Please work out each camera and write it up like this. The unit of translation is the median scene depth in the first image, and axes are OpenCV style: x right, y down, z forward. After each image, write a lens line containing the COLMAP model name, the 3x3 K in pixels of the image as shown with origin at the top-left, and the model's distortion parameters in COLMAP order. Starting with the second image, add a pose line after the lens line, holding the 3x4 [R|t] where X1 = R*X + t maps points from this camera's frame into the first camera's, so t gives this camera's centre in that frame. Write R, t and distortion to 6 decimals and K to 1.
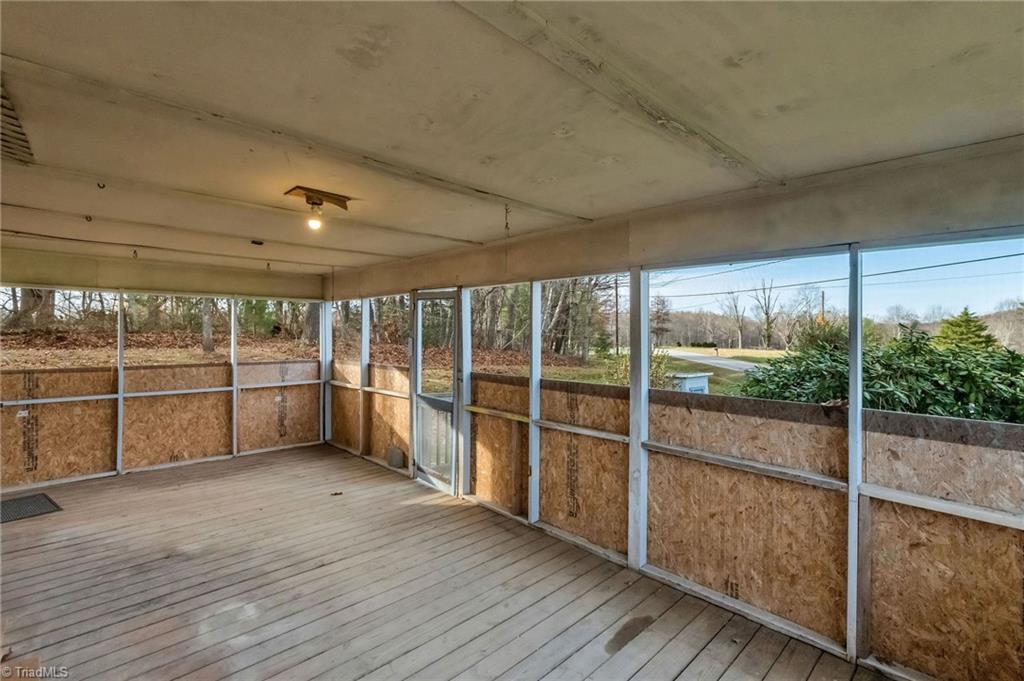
lens RADIAL K [[464.2, 0, 514.6], [0, 464.2, 332.8], [0, 0, 1]] dist [0.002679, 0.000241]
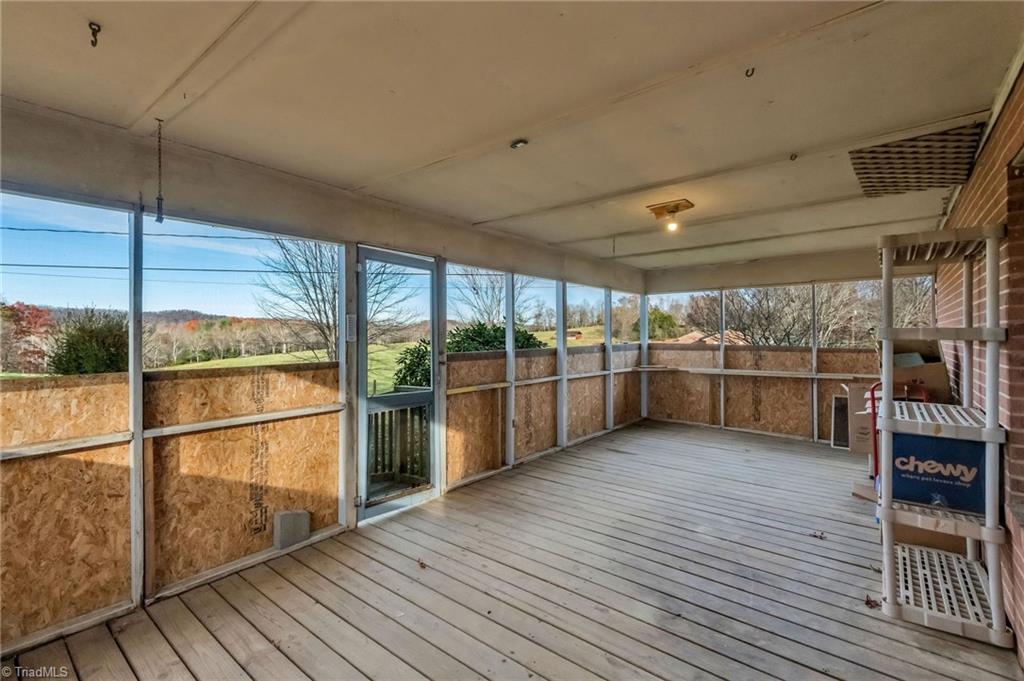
lens RADIAL K [[456.9, 0, 523.3], [0, 456.9, 326.9], [0, 0, 1]] dist [0.002429, 0.000094]
pose [[-0.129587, 0.006511, 0.991547, -1.244381], [0.006322, 0.999964, -0.005740, 0.044535], [-0.991548, 0.005525, -0.129623, 1.173776]]
